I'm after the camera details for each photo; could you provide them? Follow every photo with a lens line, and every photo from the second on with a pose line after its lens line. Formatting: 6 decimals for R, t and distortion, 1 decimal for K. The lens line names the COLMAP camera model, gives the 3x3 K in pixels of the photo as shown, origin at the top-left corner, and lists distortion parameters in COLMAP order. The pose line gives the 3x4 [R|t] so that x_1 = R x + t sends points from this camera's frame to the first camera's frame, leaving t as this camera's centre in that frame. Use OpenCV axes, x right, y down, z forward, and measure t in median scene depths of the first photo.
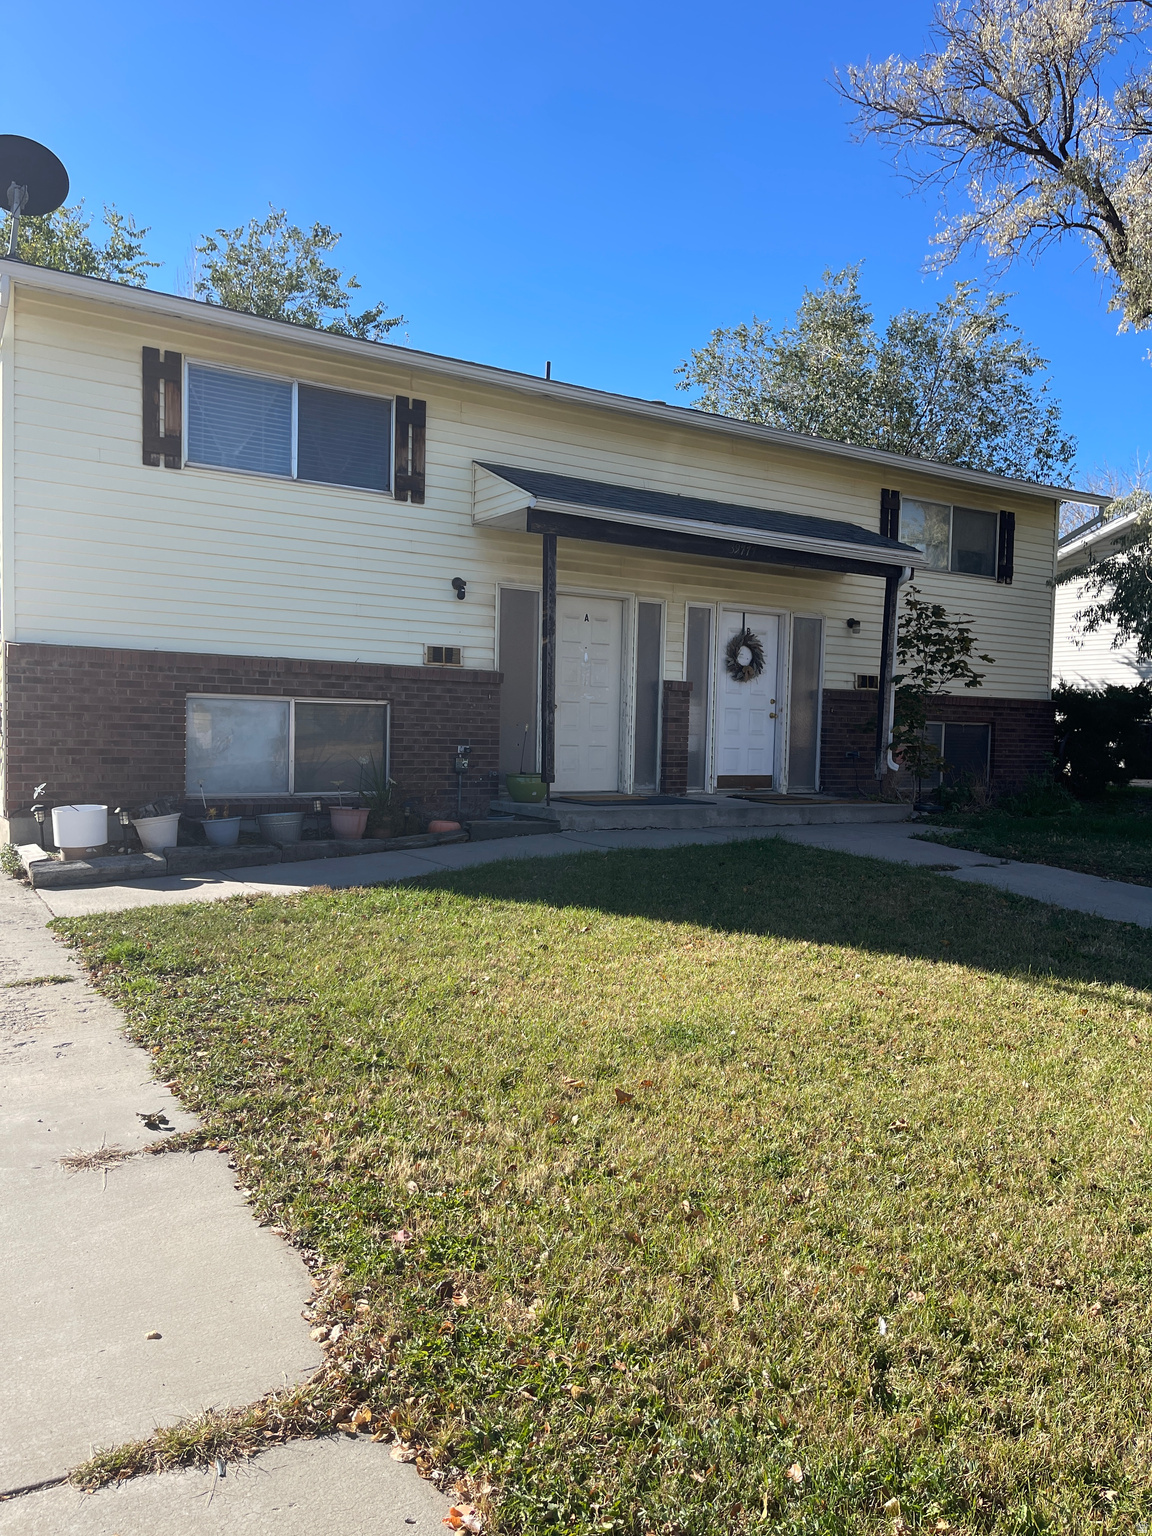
lens RADIAL K [[1131.4, 0, 570.3], [0, 1131.4, 781.7], [0, 0, 1]] dist [0.072906, -0.088995]
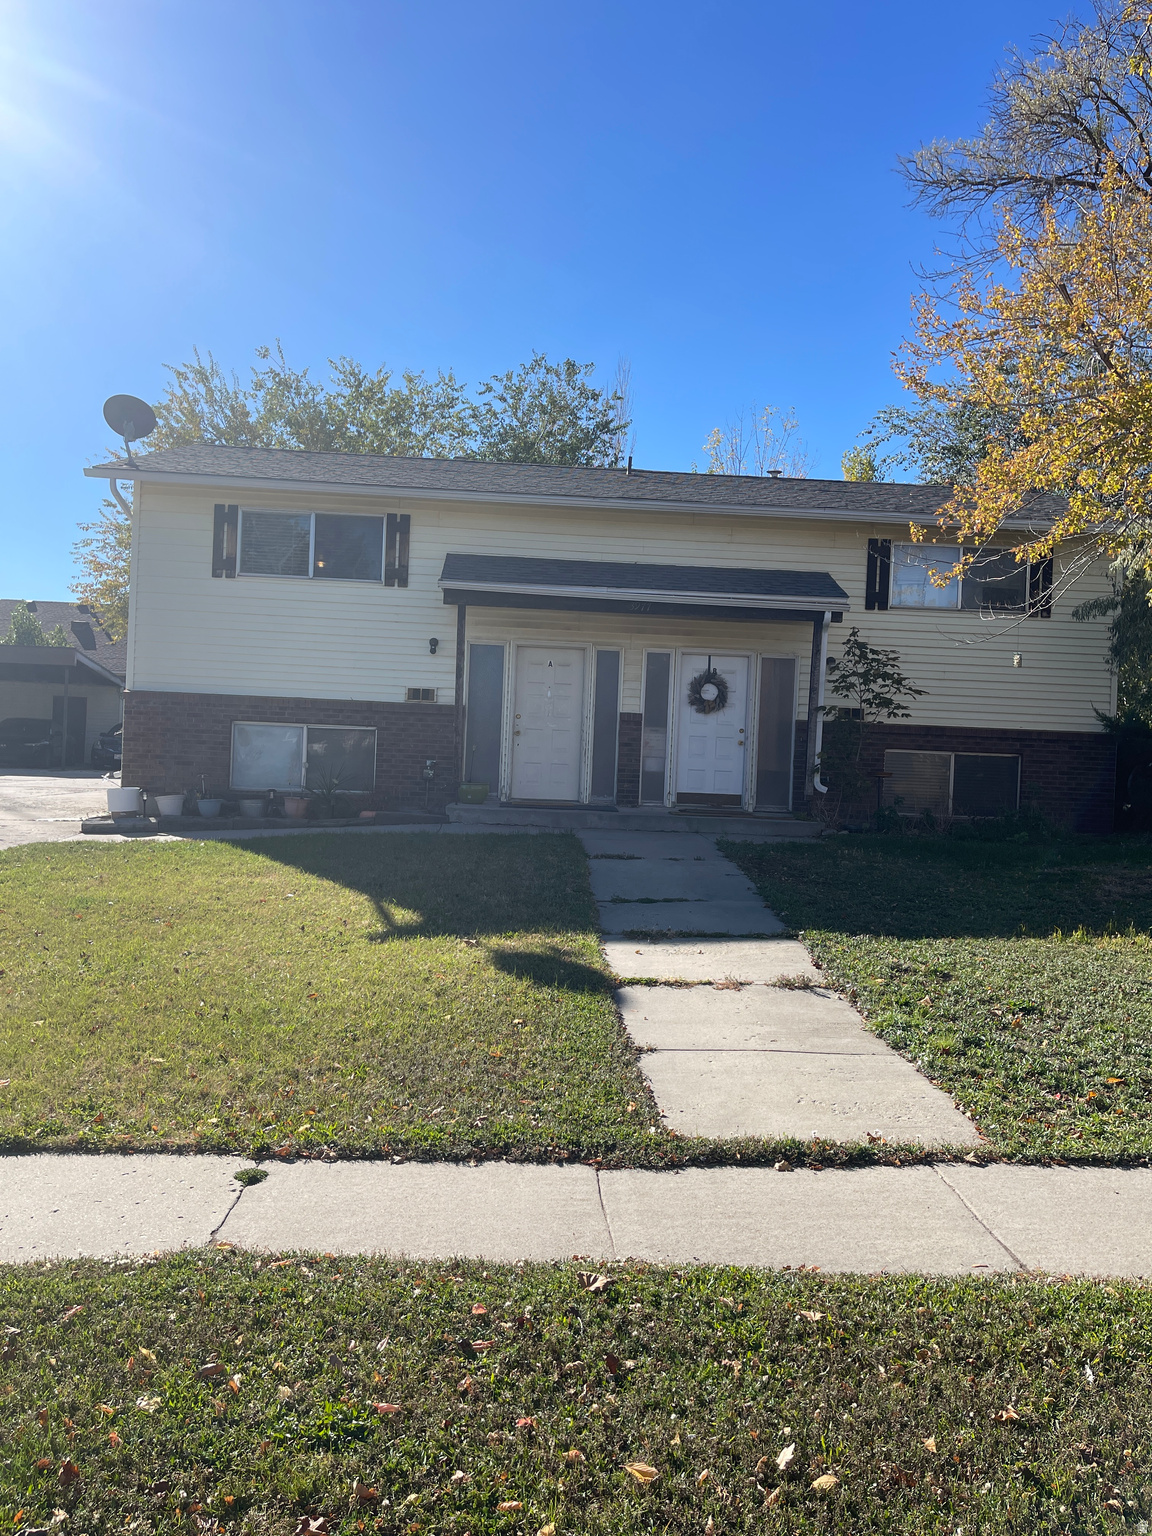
lens RADIAL K [[1122.1, 0, 576.0], [0, 1122.1, 768.0], [0, 0, 1]] dist [0.071364, -0.099560]
pose [[0.874024, 0.019094, -0.485507, 0.717368], [-0.042210, 0.998434, -0.036720, 0.019696], [0.484046, 0.052588, 0.873461, -0.095643]]
